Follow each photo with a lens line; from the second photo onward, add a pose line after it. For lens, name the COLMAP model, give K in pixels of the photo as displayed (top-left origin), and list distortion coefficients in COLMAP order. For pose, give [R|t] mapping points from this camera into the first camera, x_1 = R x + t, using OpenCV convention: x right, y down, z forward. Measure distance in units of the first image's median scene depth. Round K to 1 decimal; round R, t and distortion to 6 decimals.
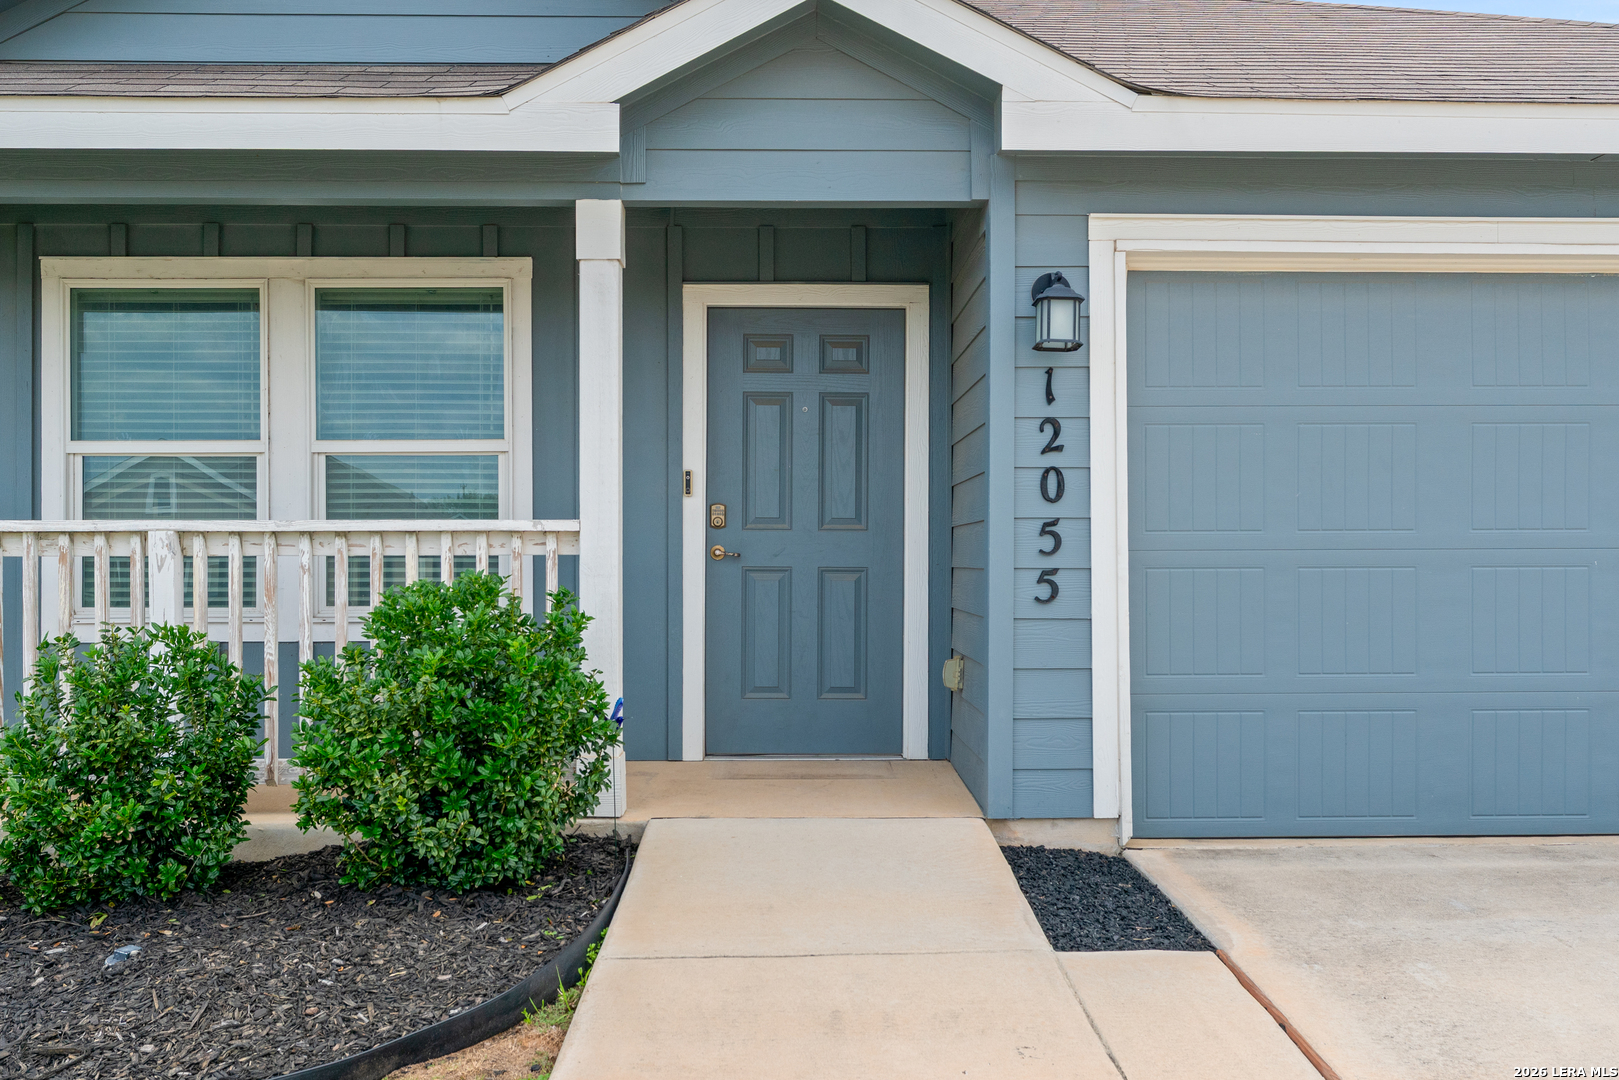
lens RADIAL K [[1349.3, 0, 809.2], [0, 1349.3, 546.9], [0, 0, 1]] dist [-0.018054, -0.007818]
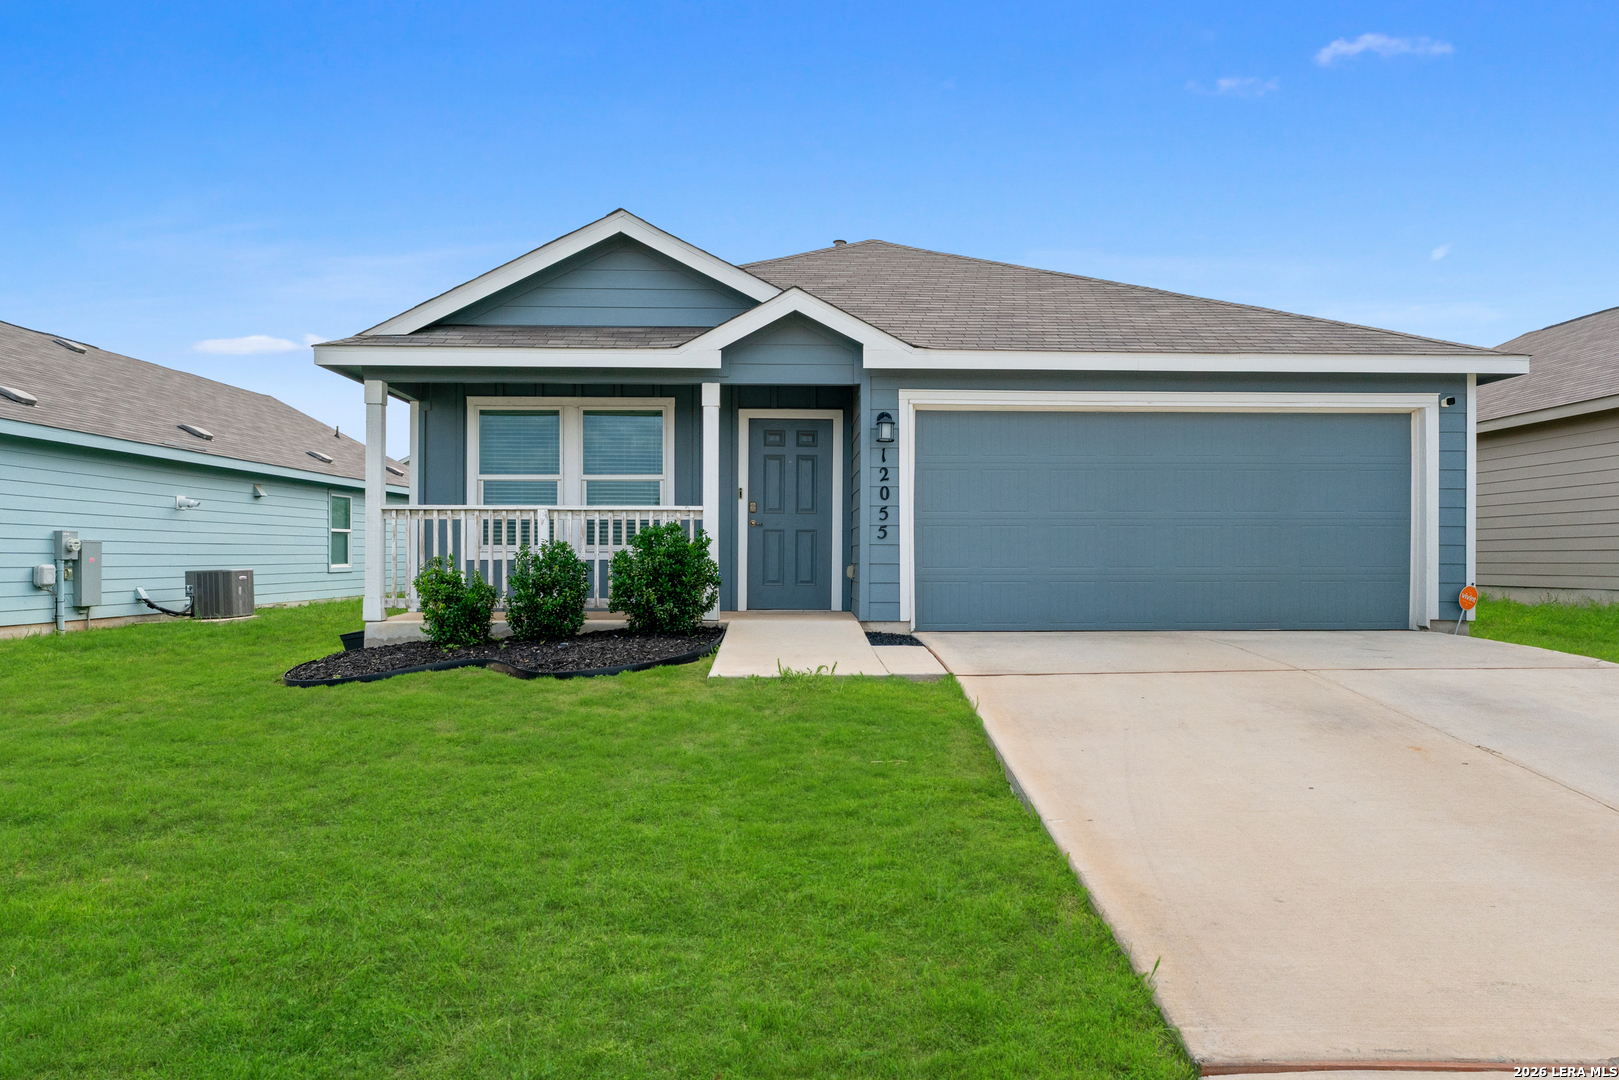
lens RADIAL K [[969.8, 0, 812.7], [0, 969.8, 537.7], [0, 0, 1]] dist [-0.007285, 0.002806]
pose [[0.999842, 0.003086, 0.017495, 0.008831], [-0.002886, 0.999931, -0.011427, 0.061719], [-0.017530, 0.011375, 0.999782, -0.869182]]
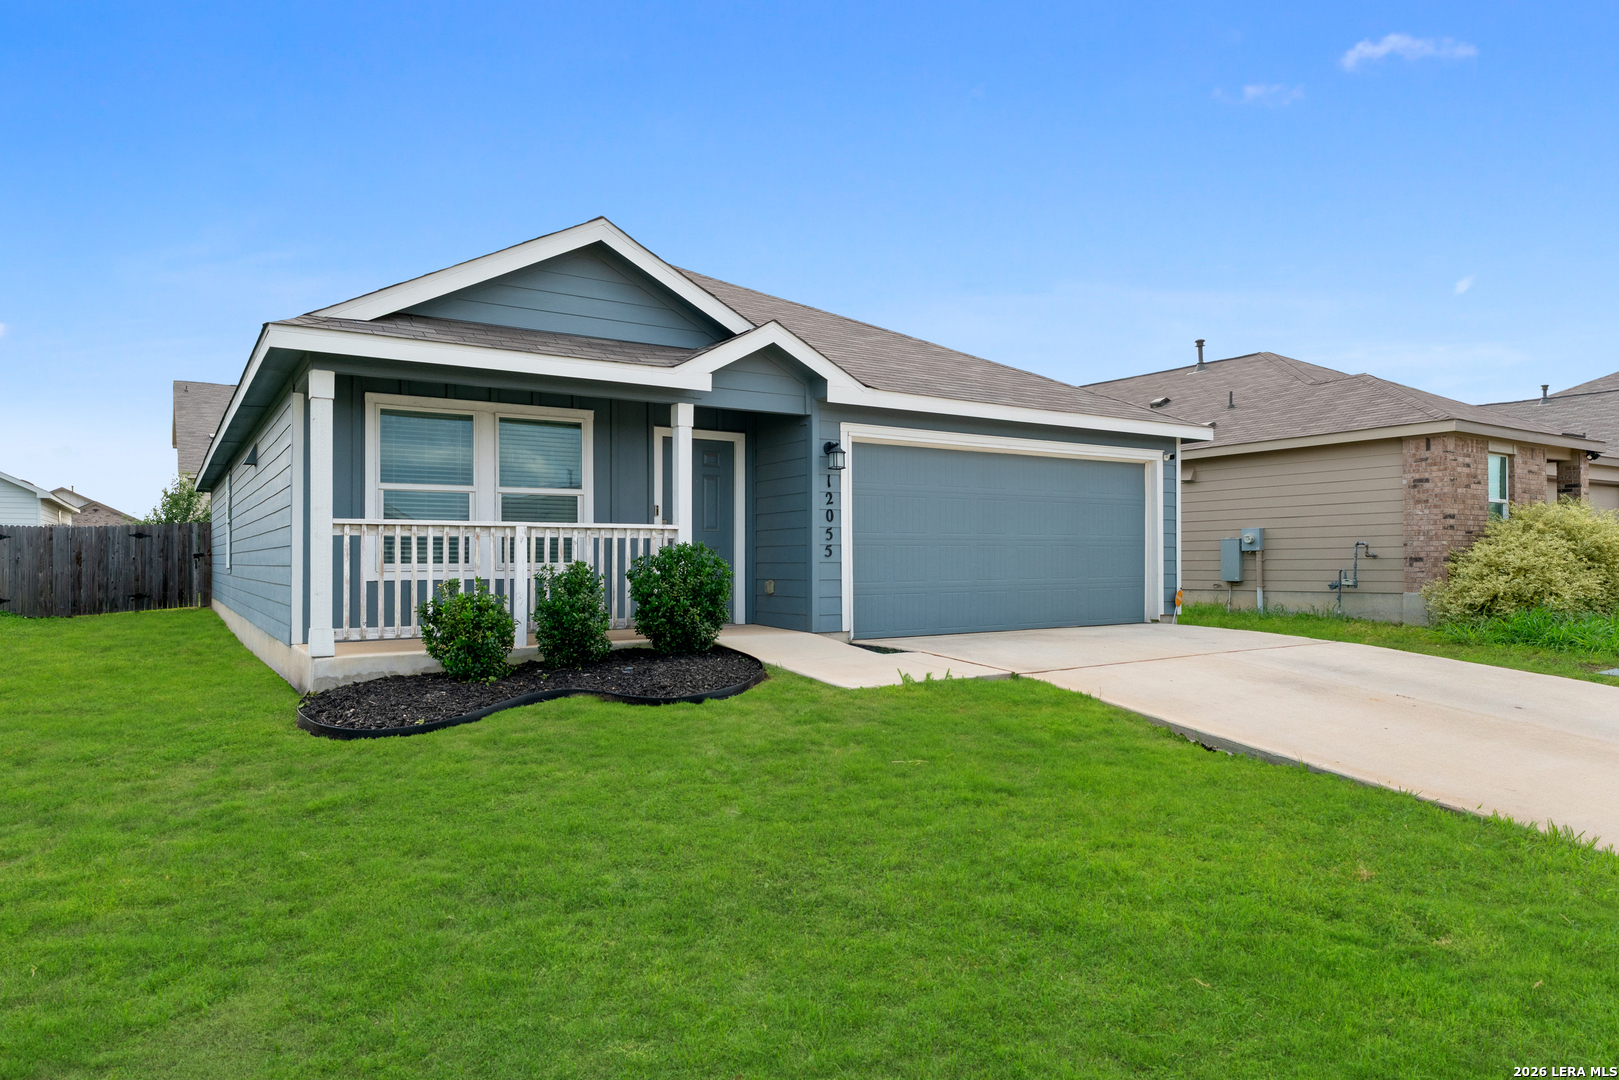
lens RADIAL K [[969.8, 0, 819.4], [0, 969.8, 539.4], [0, 0, 1]] dist [-0.007285, 0.002806]
pose [[0.855323, 0.010214, 0.517994, -0.904519], [-0.000605, 0.999825, -0.018716, 0.042887], [-0.518094, 0.015695, 0.855180, -0.748767]]
